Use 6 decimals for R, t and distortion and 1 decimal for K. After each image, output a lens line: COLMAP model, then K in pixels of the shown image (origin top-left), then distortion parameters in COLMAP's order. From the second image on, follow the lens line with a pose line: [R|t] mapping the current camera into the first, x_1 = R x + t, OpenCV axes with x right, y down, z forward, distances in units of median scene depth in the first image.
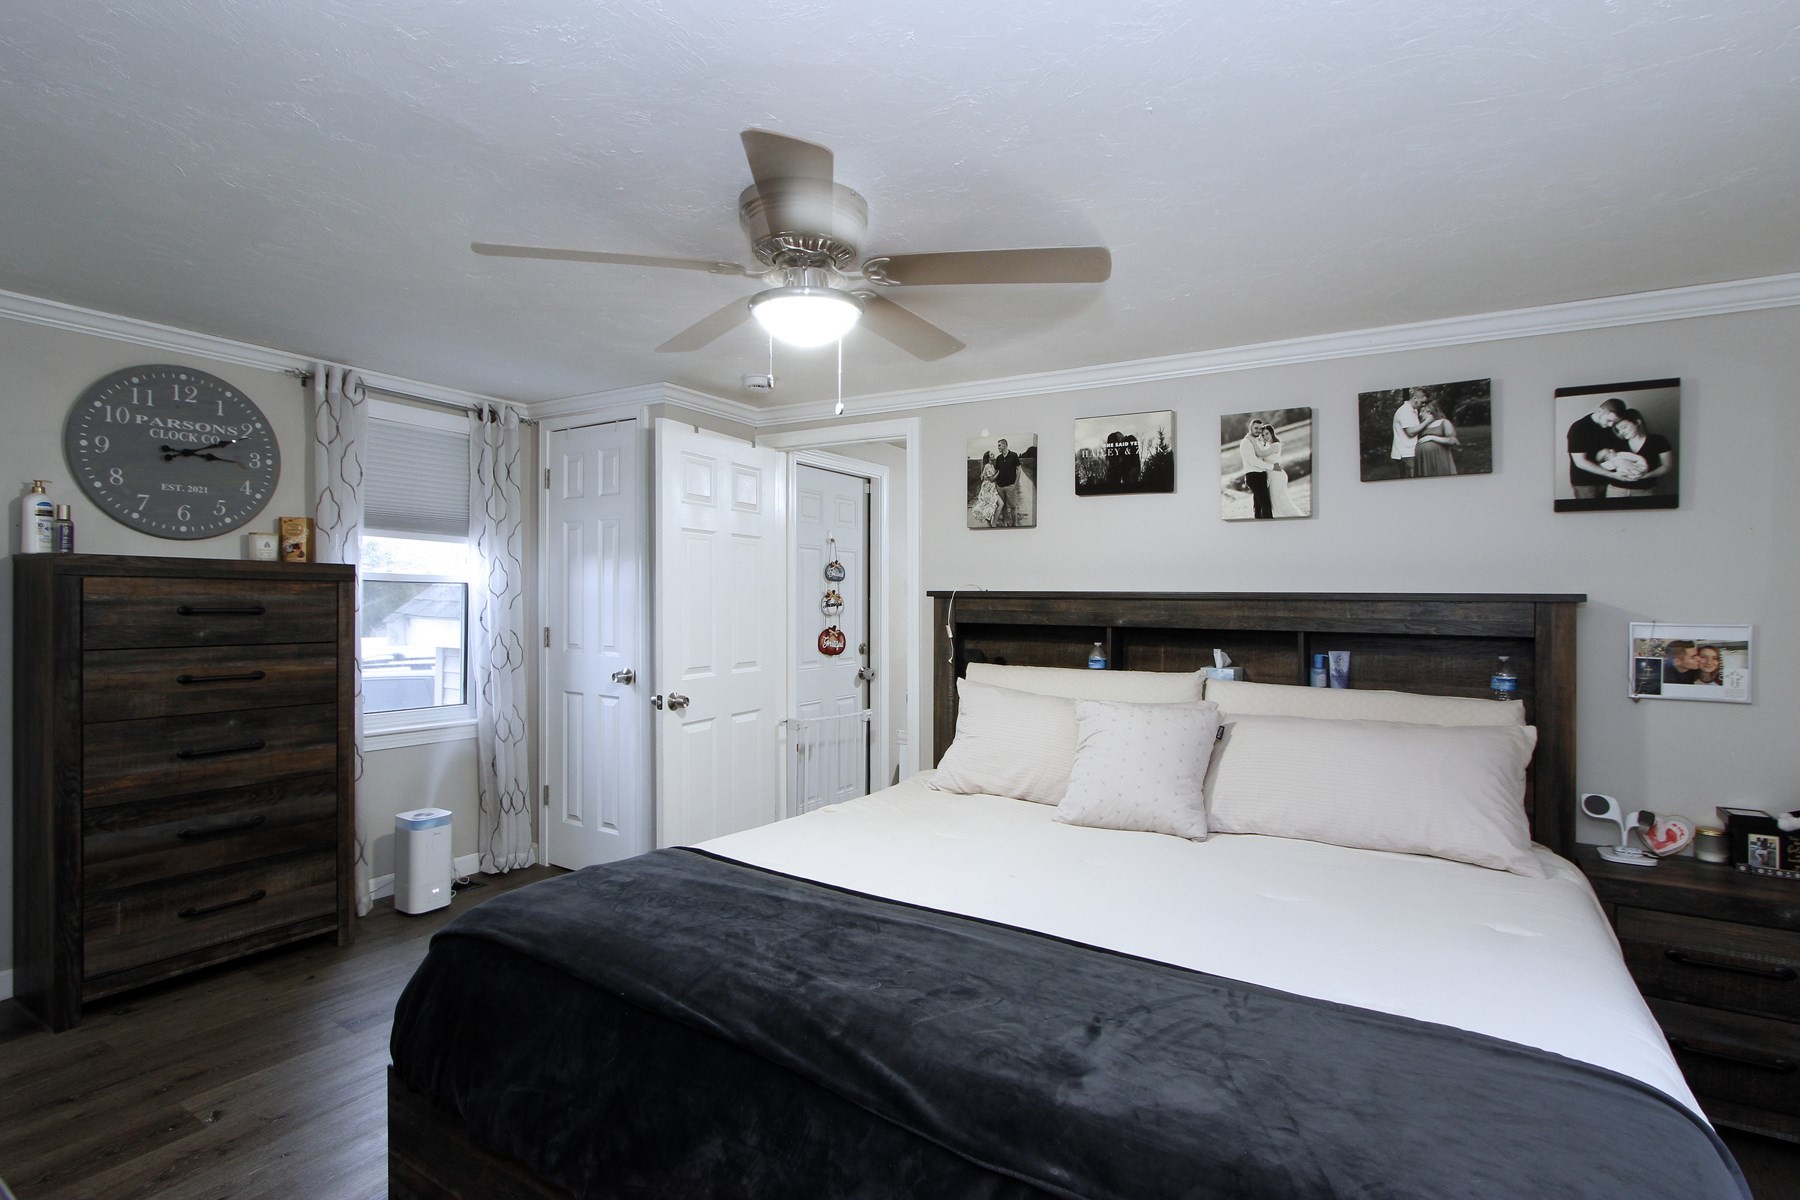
lens RADIAL K [[881.6, 0, 901.2], [0, 881.6, 609.1], [0, 0, 1]] dist [-0.002650, -0.000238]
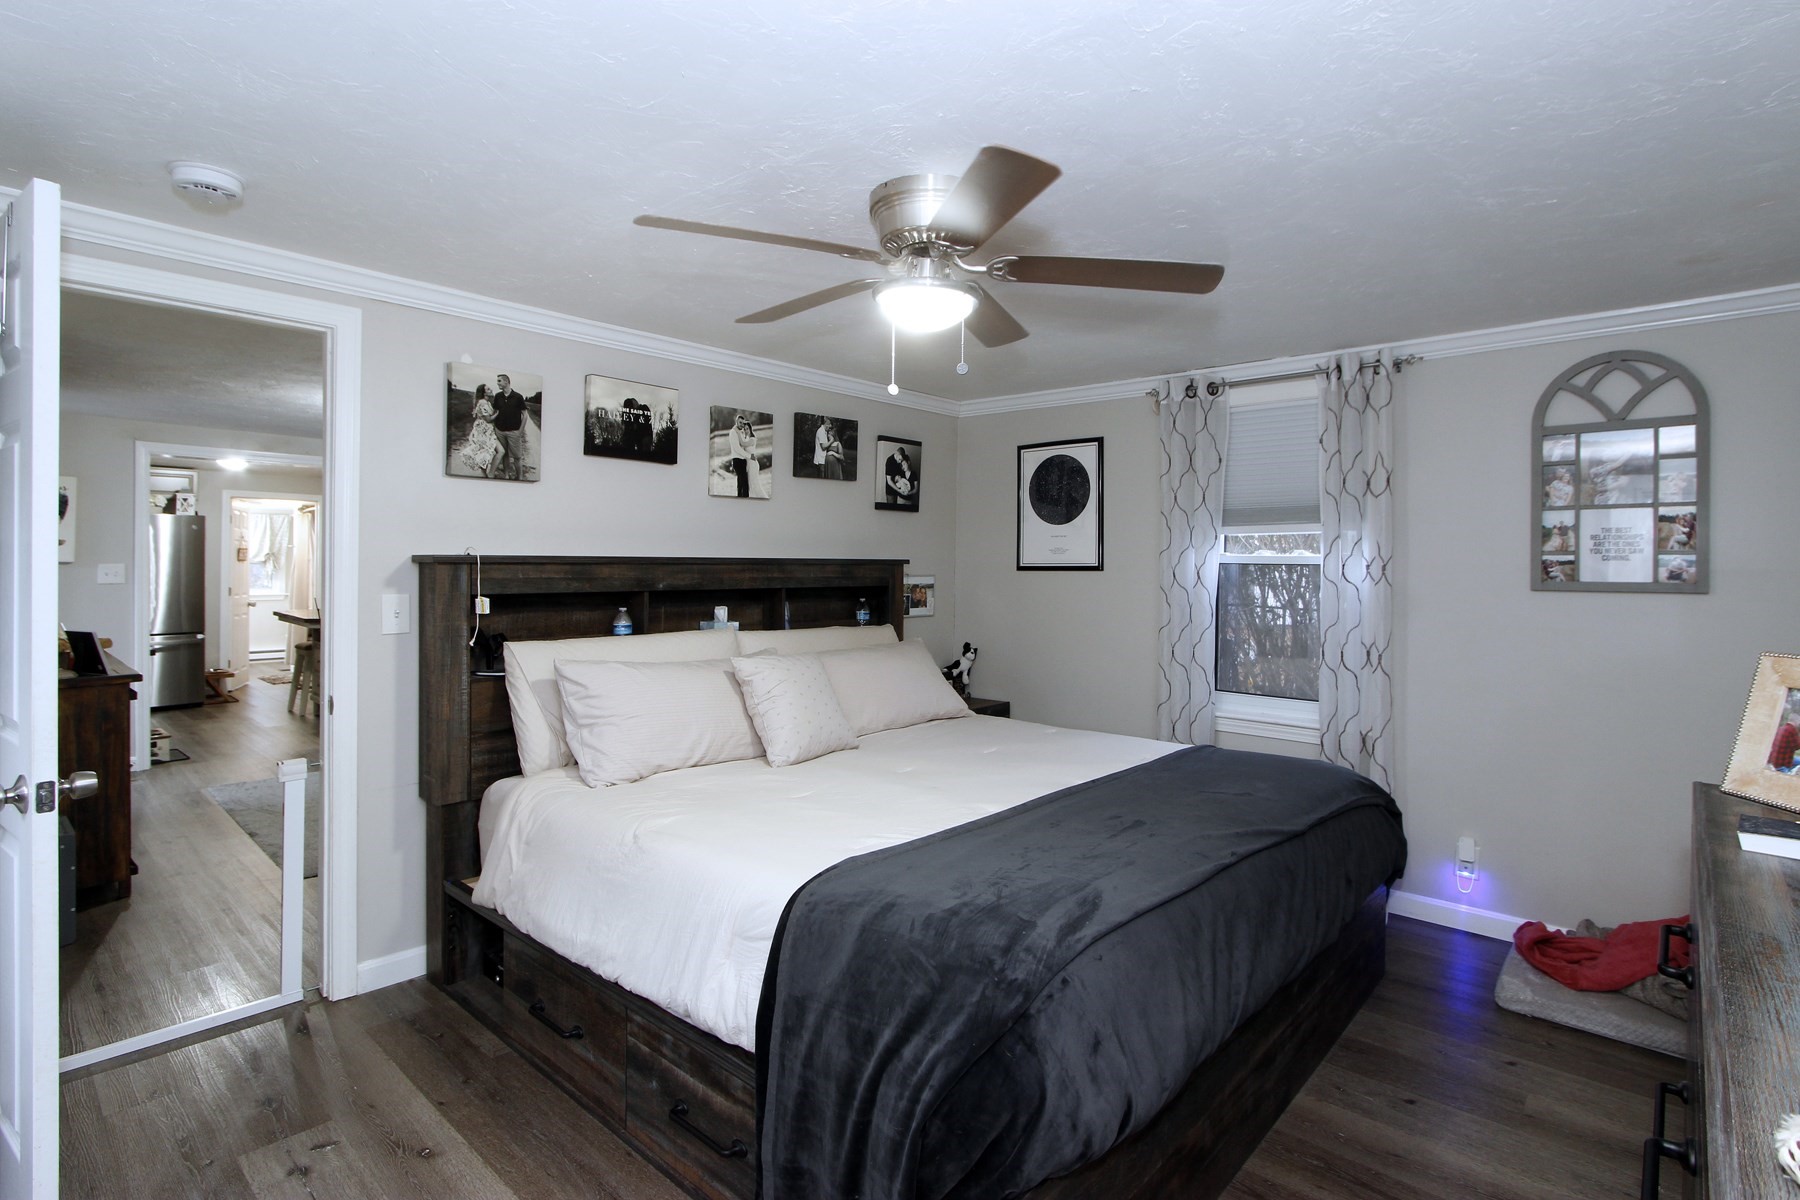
lens RADIAL K [[883.0, 0, 897.9], [0, 883.0, 573.8], [0, 0, 1]] dist [0.001395, 0.000345]
pose [[0.194550, -0.017386, 0.980738, -0.730418], [0.013475, 0.999796, 0.015051, -0.011912], [-0.980800, 0.010287, 0.194745, 0.536281]]
